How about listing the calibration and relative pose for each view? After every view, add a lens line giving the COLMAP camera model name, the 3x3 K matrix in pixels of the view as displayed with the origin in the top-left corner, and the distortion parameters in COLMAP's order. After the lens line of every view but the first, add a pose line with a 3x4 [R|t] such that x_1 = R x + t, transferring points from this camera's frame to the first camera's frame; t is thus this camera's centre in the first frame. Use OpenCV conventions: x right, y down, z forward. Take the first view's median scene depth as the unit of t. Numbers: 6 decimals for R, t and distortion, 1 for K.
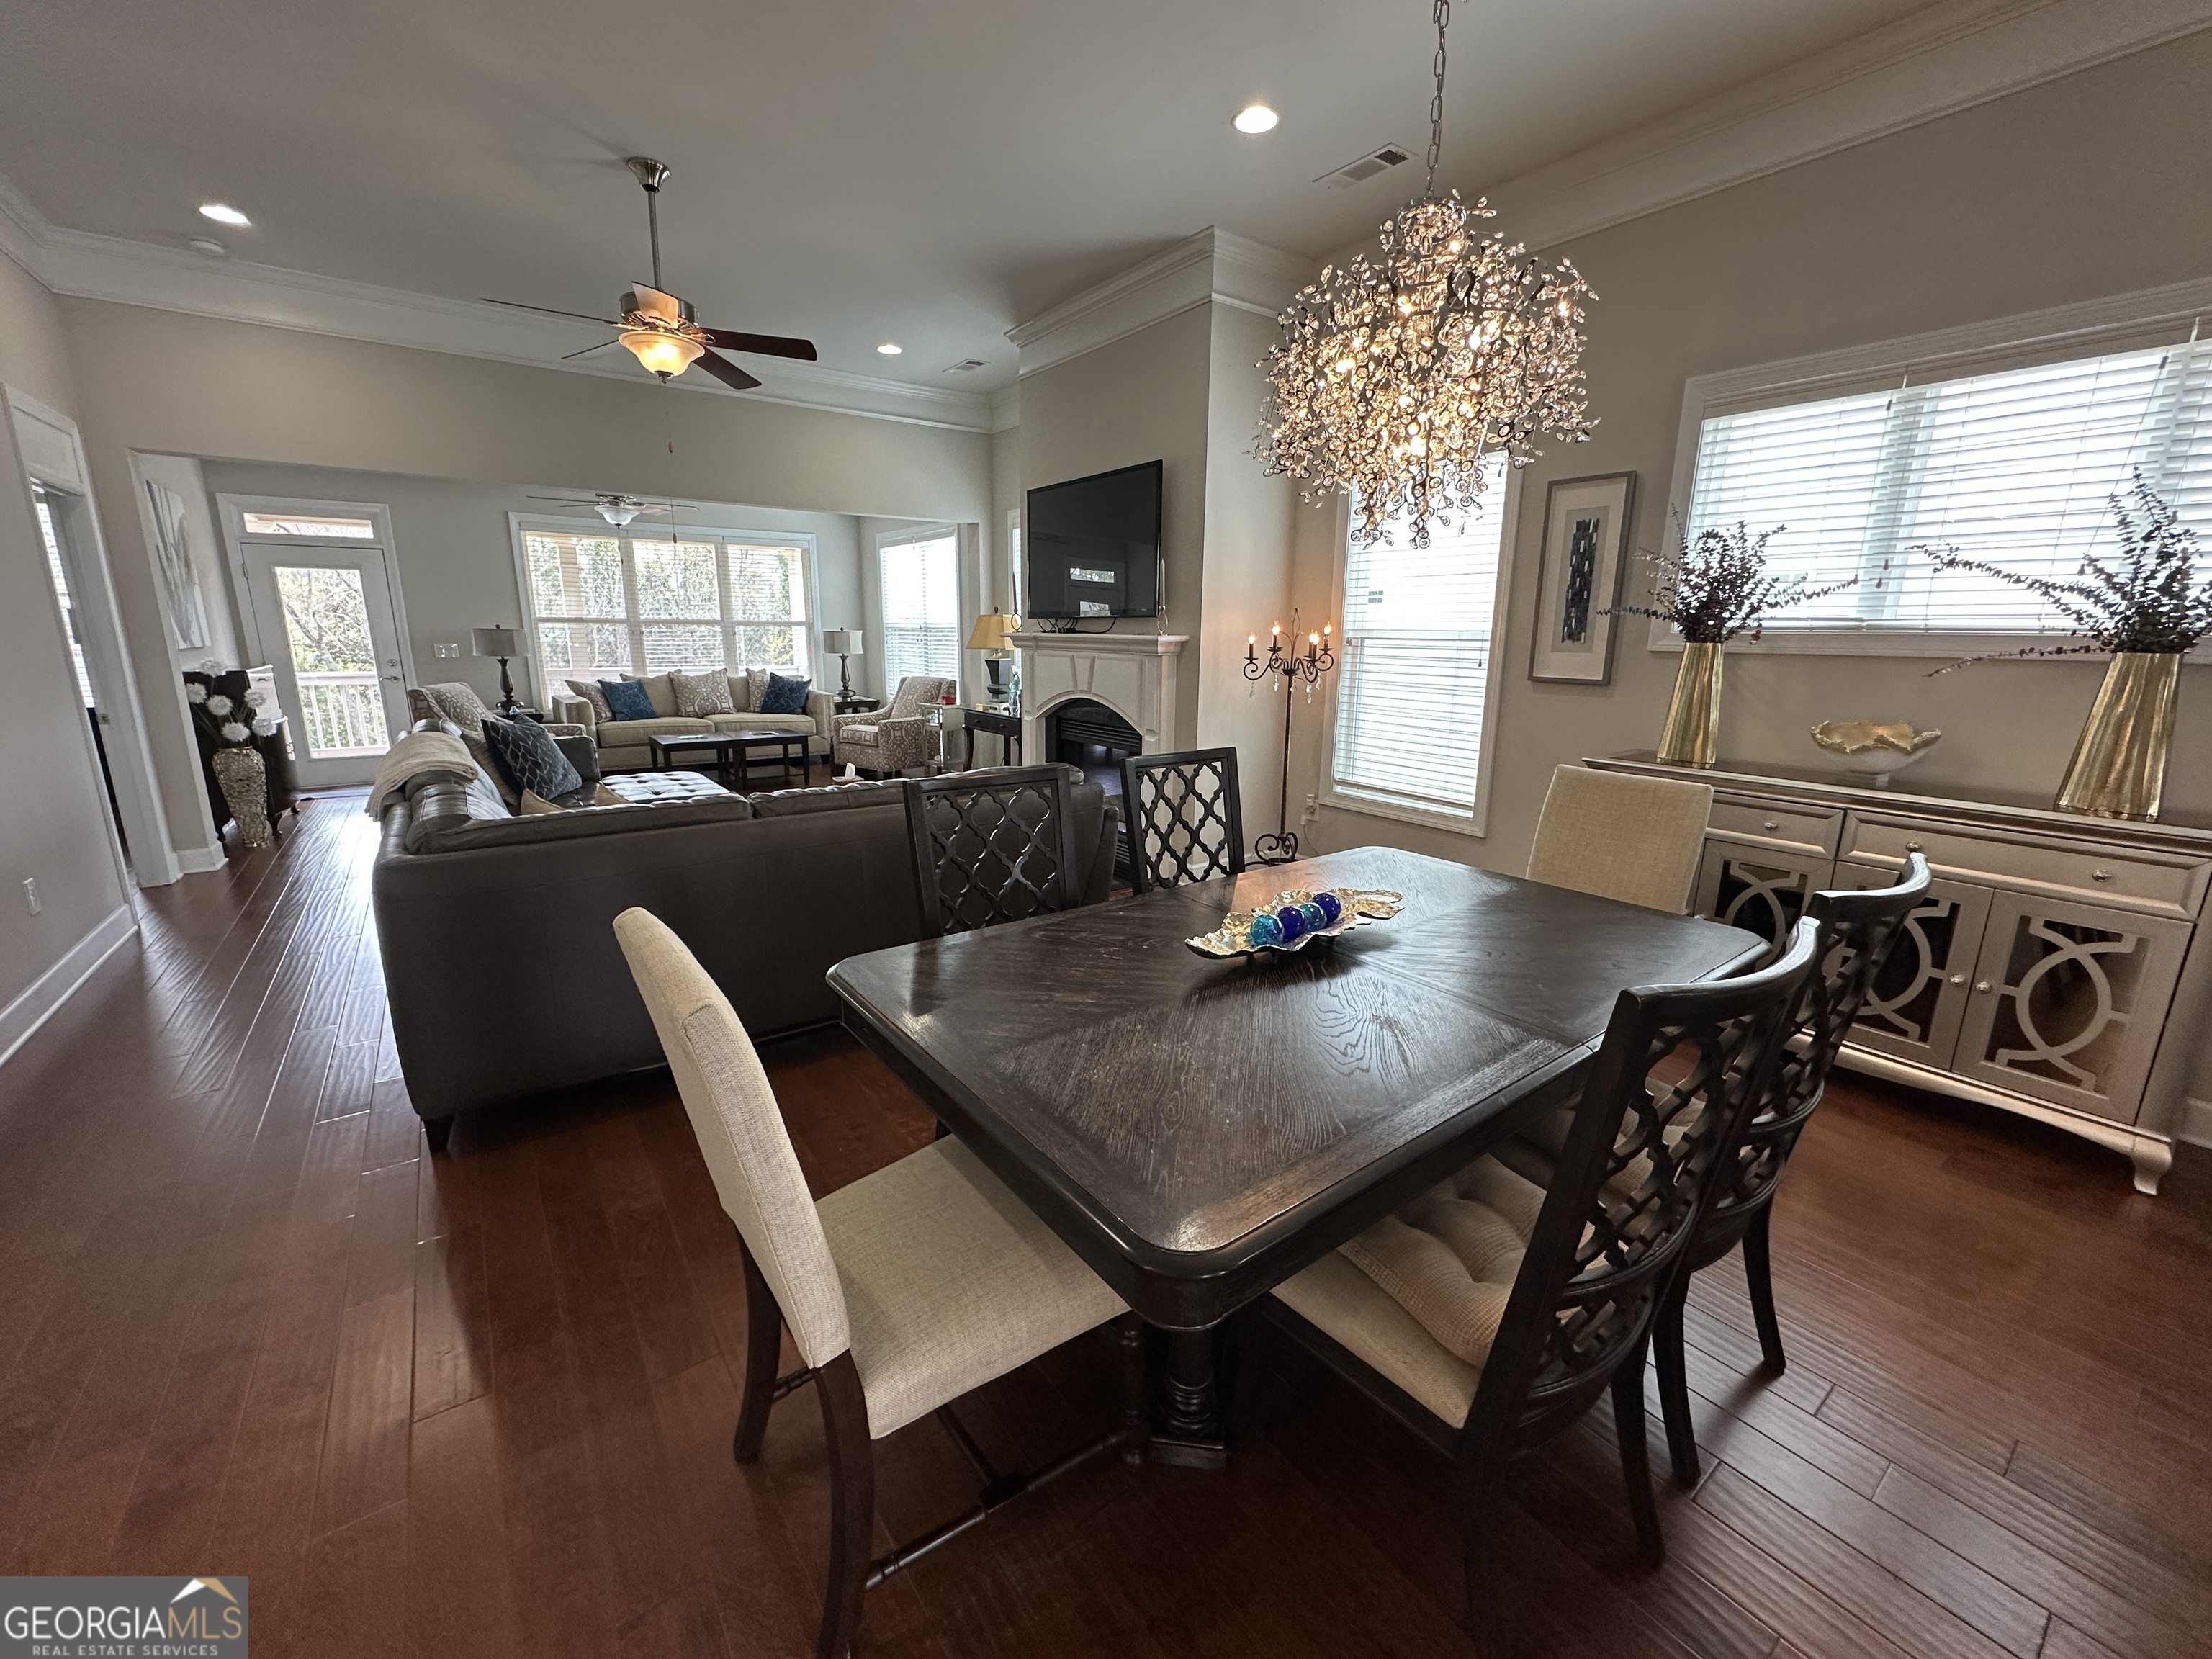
lens RADIAL K [[878.9, 0, 1102.1], [0, 878.9, 829.1], [0, 0, 1]] dist [0.000537, -0.000667]
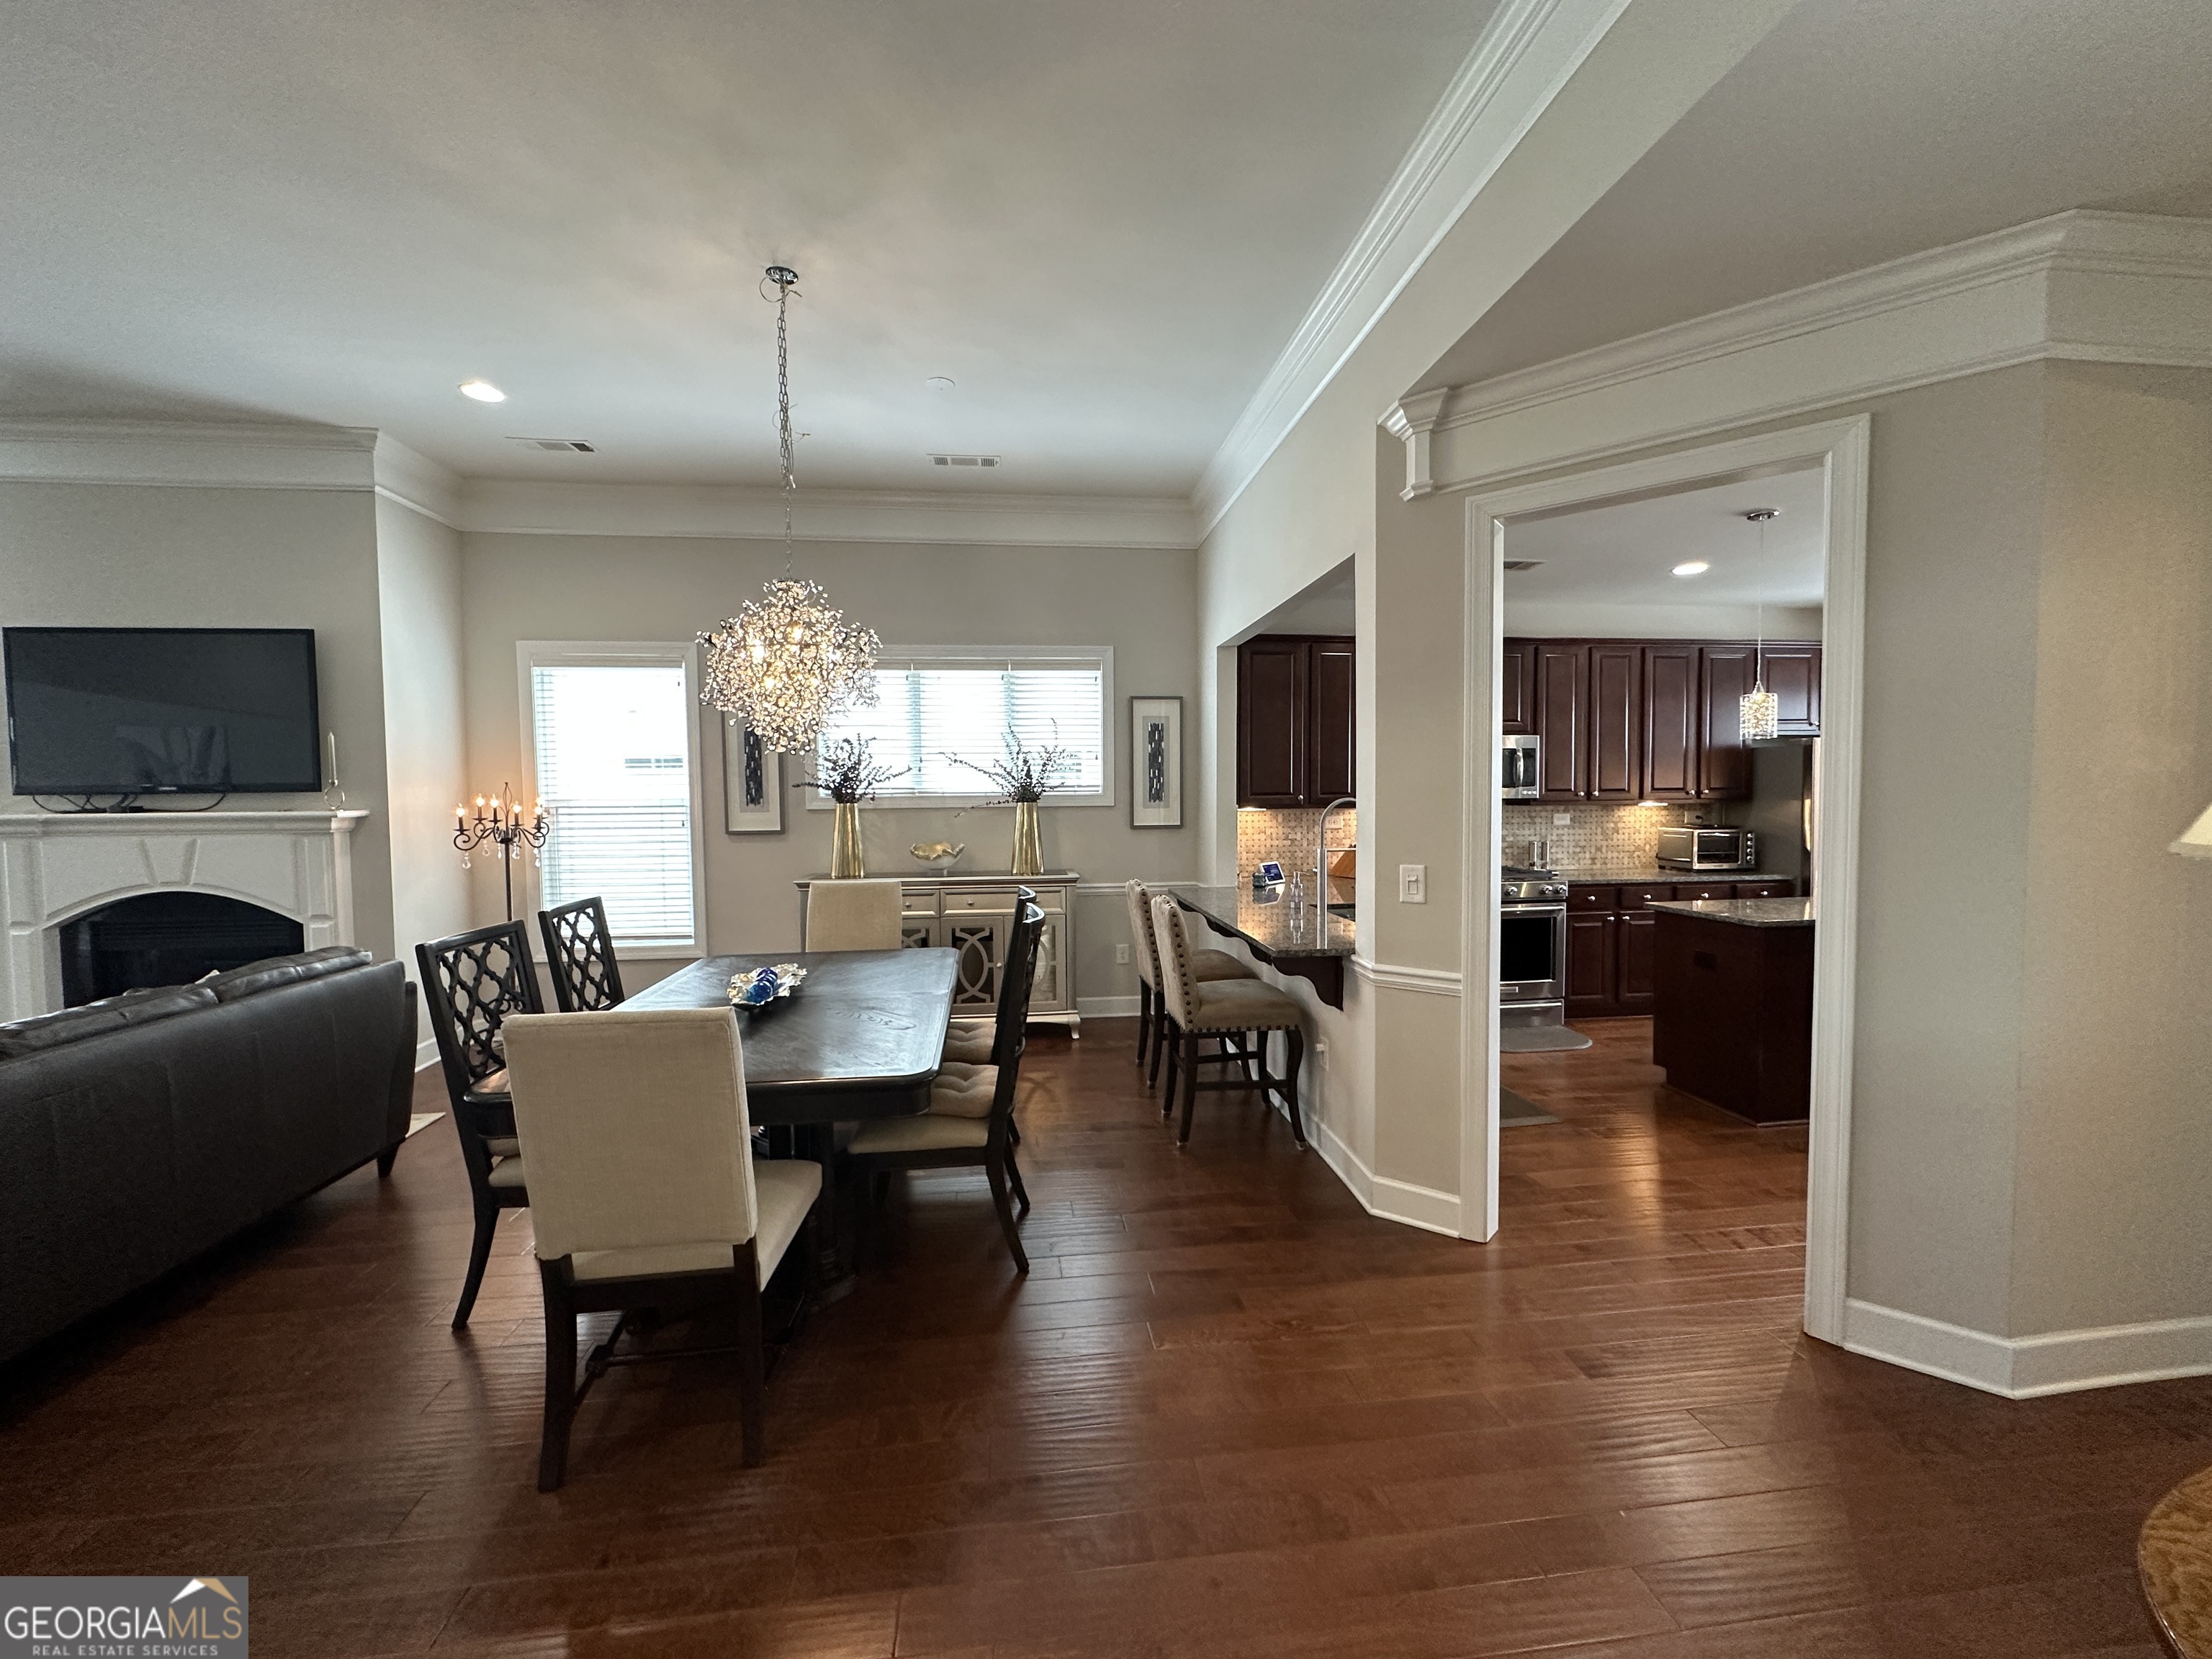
lens RADIAL K [[878.9, 0, 1107.1], [0, 878.9, 829.4], [0, 0, 1]] dist [0.000537, -0.000667]
pose [[0.491527, -0.051418, 0.869343, -0.422818], [0.208519, 0.976166, -0.060161, 0.028862], [-0.845530, 0.210846, 0.490534, -0.167904]]
